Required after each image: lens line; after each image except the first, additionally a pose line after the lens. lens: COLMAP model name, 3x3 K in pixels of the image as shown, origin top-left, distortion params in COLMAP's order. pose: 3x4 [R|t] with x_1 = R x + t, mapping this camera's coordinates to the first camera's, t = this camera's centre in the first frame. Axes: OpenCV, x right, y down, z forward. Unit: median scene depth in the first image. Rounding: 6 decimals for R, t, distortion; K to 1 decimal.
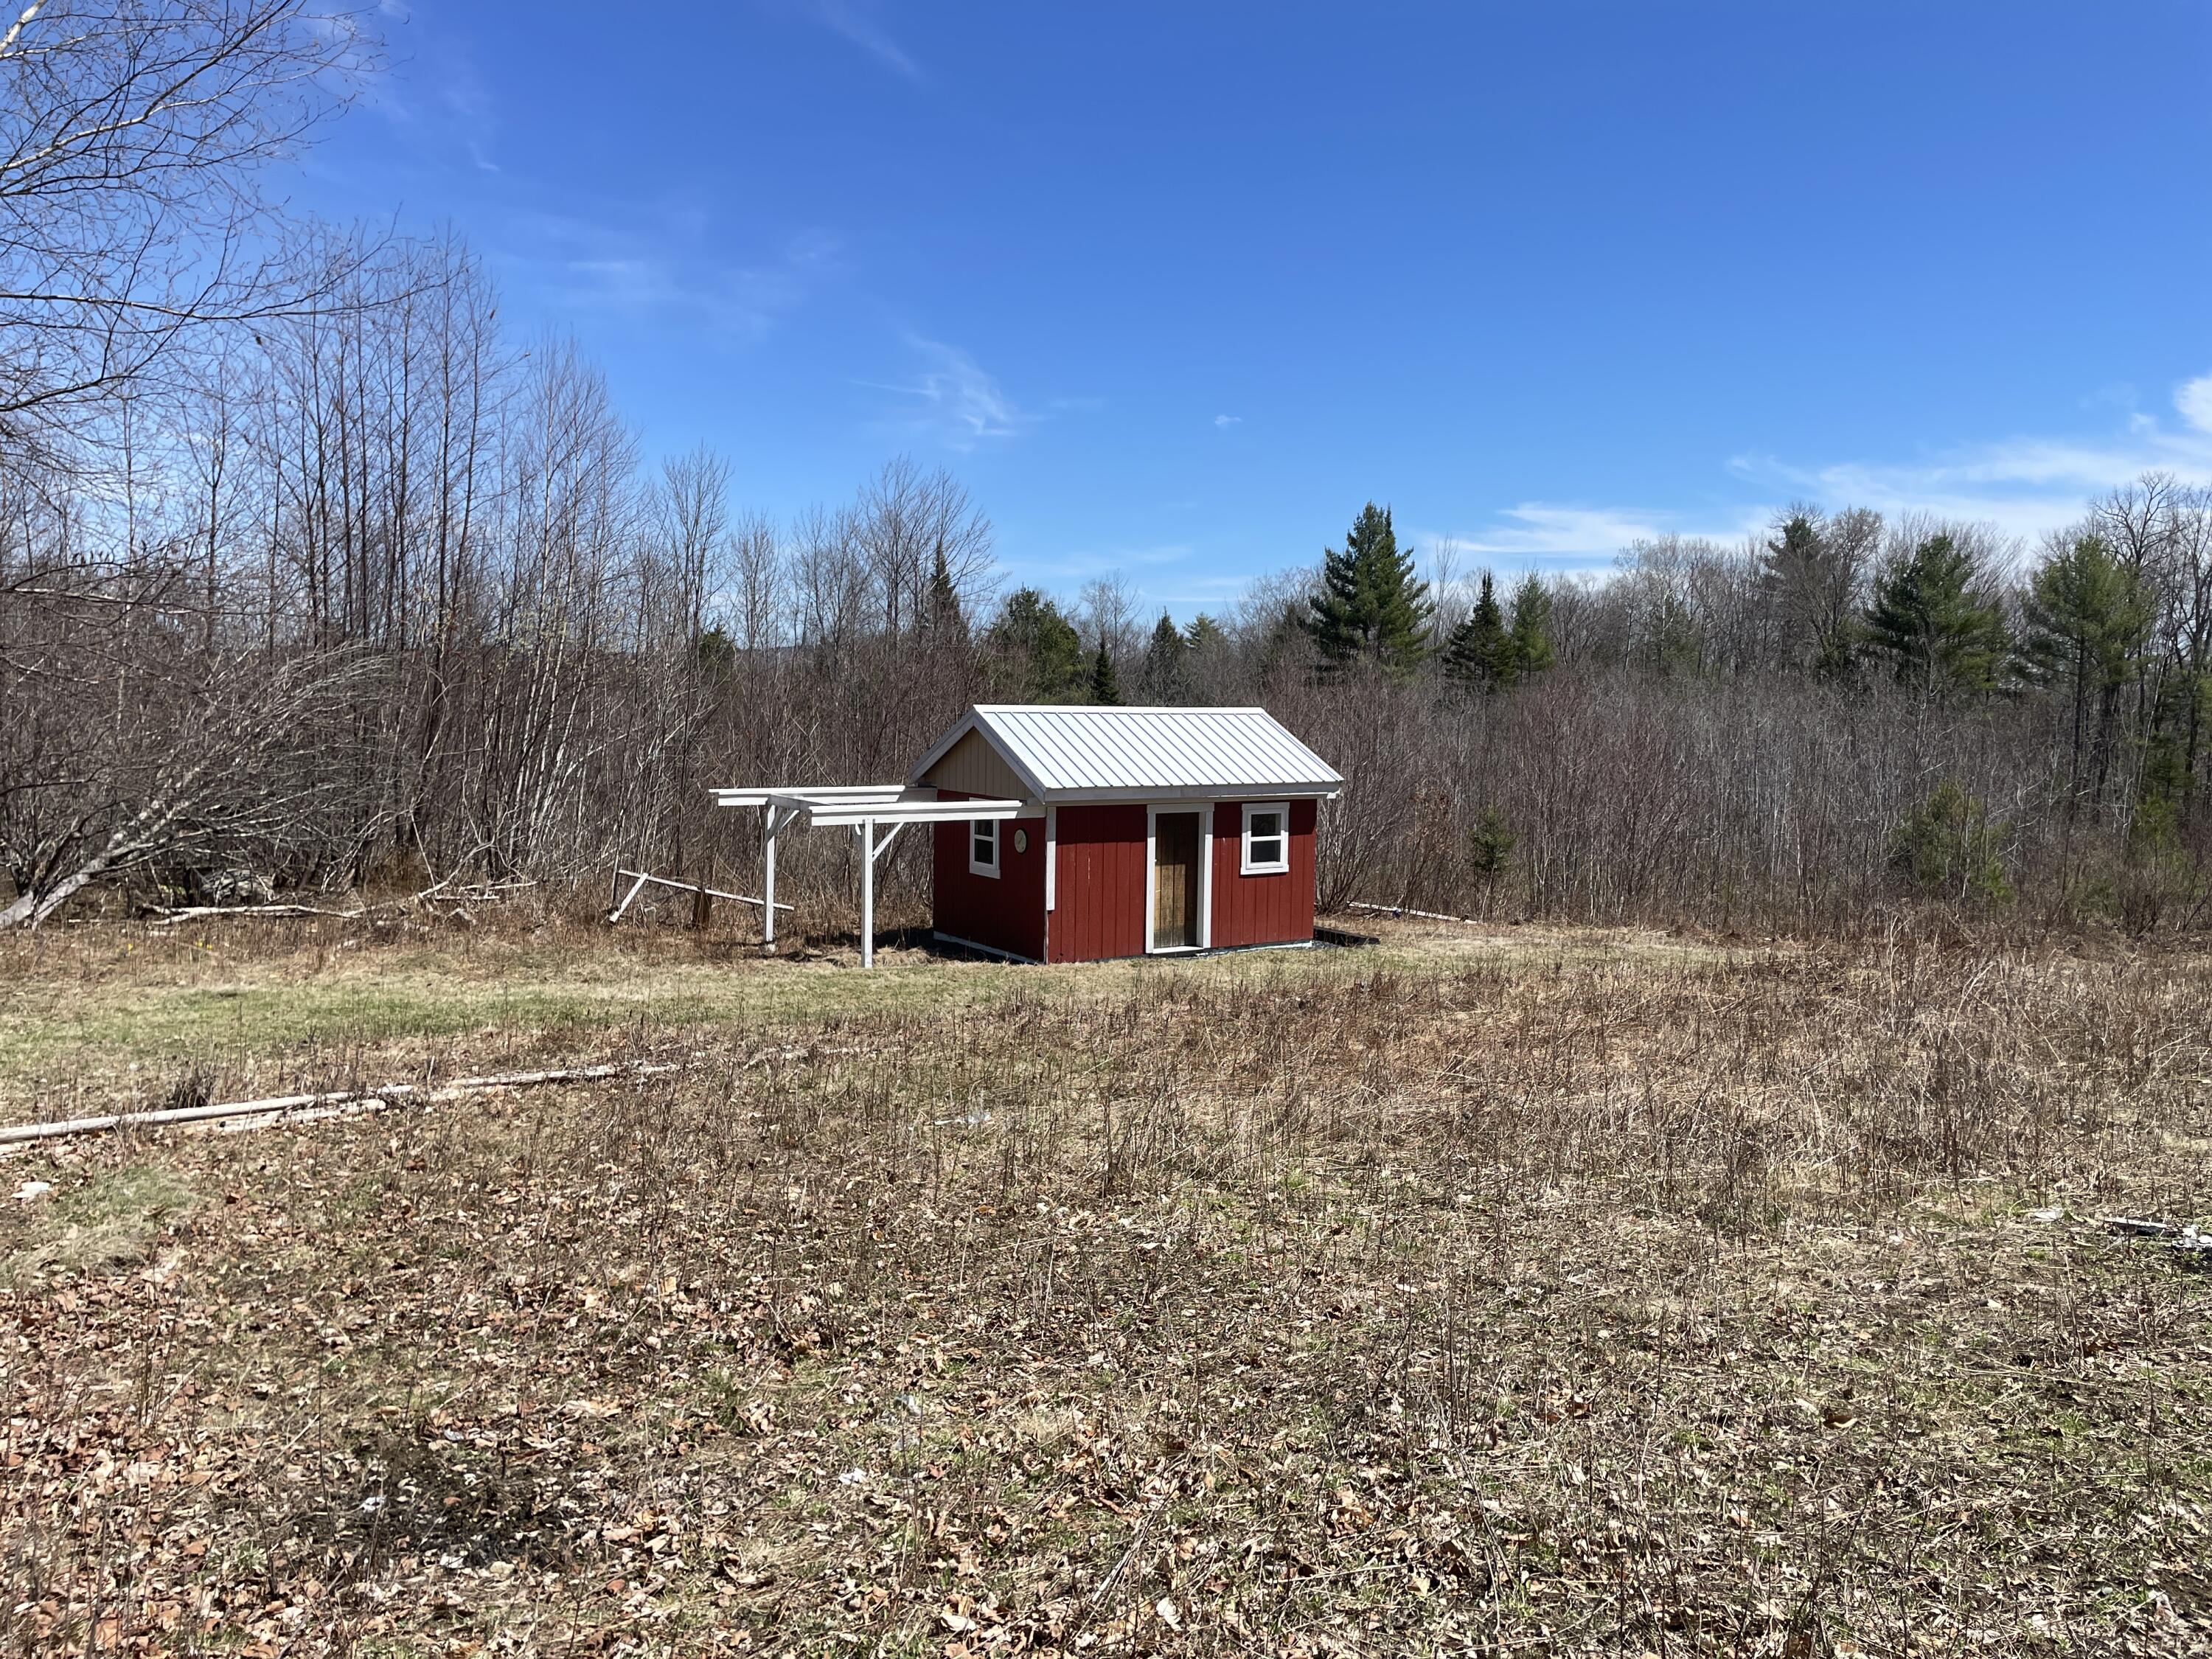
lens RADIAL K [[1668.8, 0, 1109.7], [0, 1668.8, 825.8], [0, 0, 1]] dist [0.086674, -0.103666]
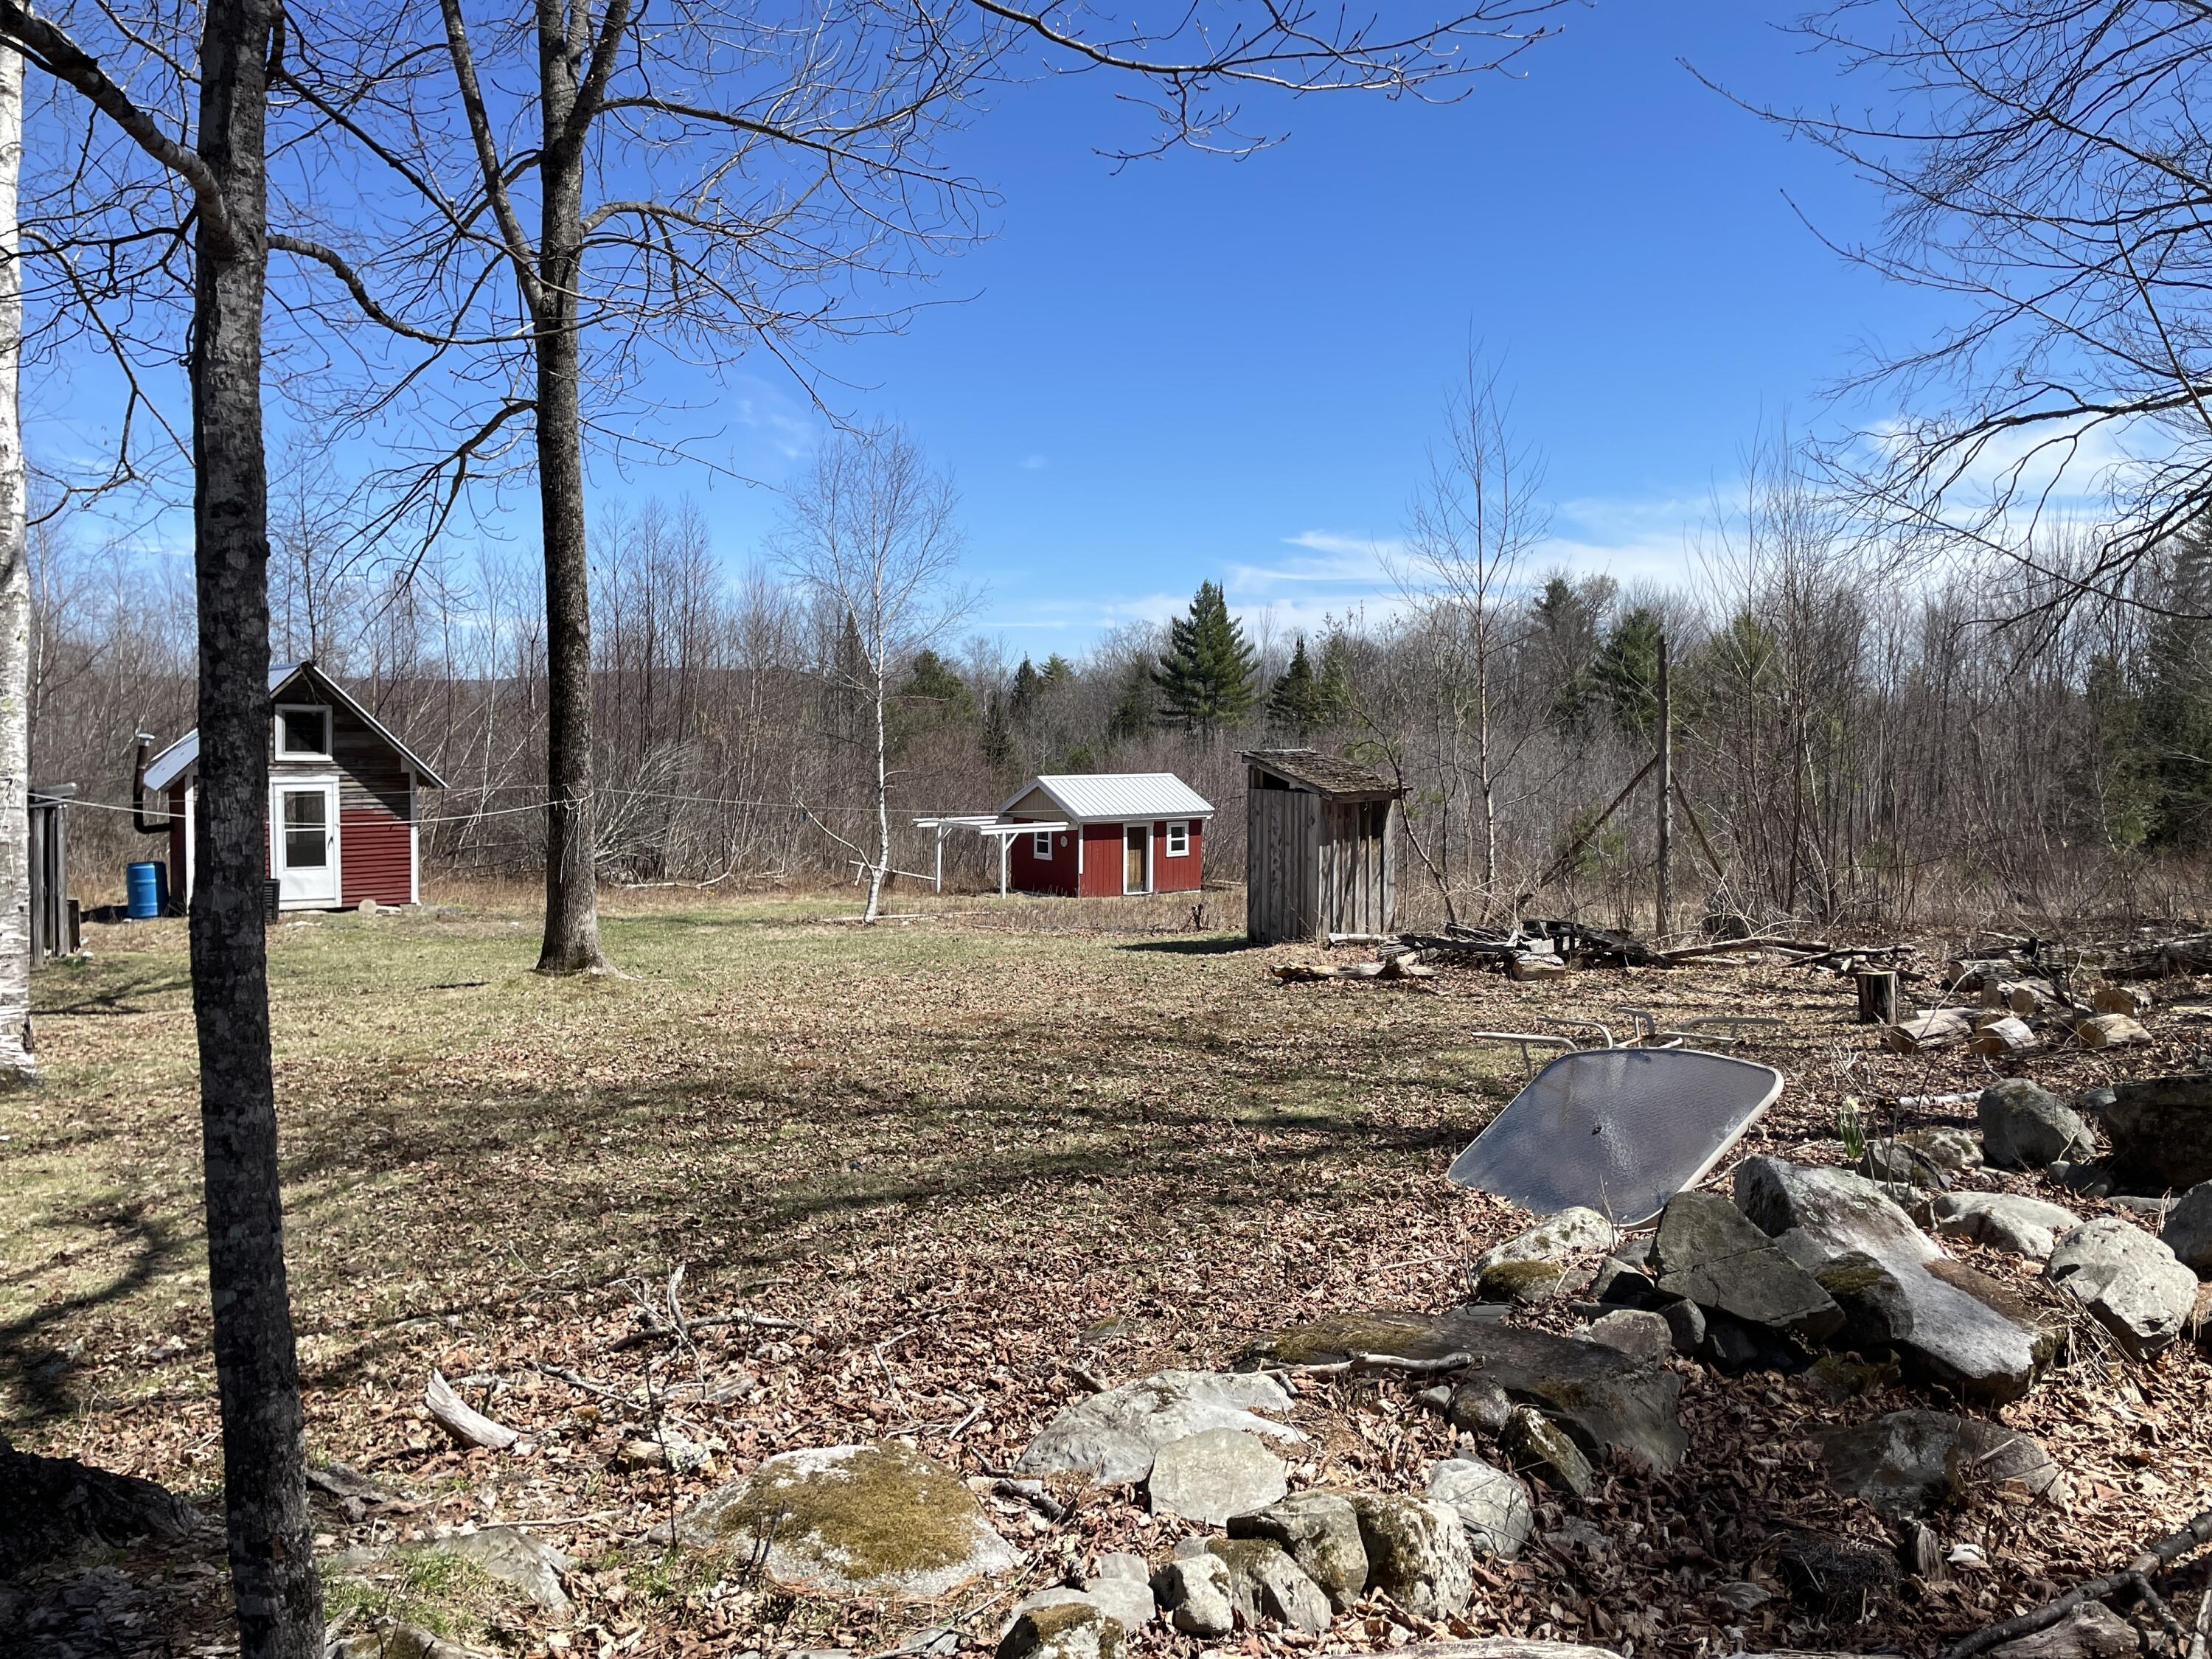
lens RADIAL K [[1668.8, 0, 1101.8], [0, 1668.8, 816.6], [0, 0, 1]] dist [0.086674, -0.103666]
pose [[0.995404, -0.014577, 0.094650, -0.043773], [0.016327, 0.999709, -0.017744, 0.003468], [-0.094364, 0.019208, 0.995352, -0.233688]]
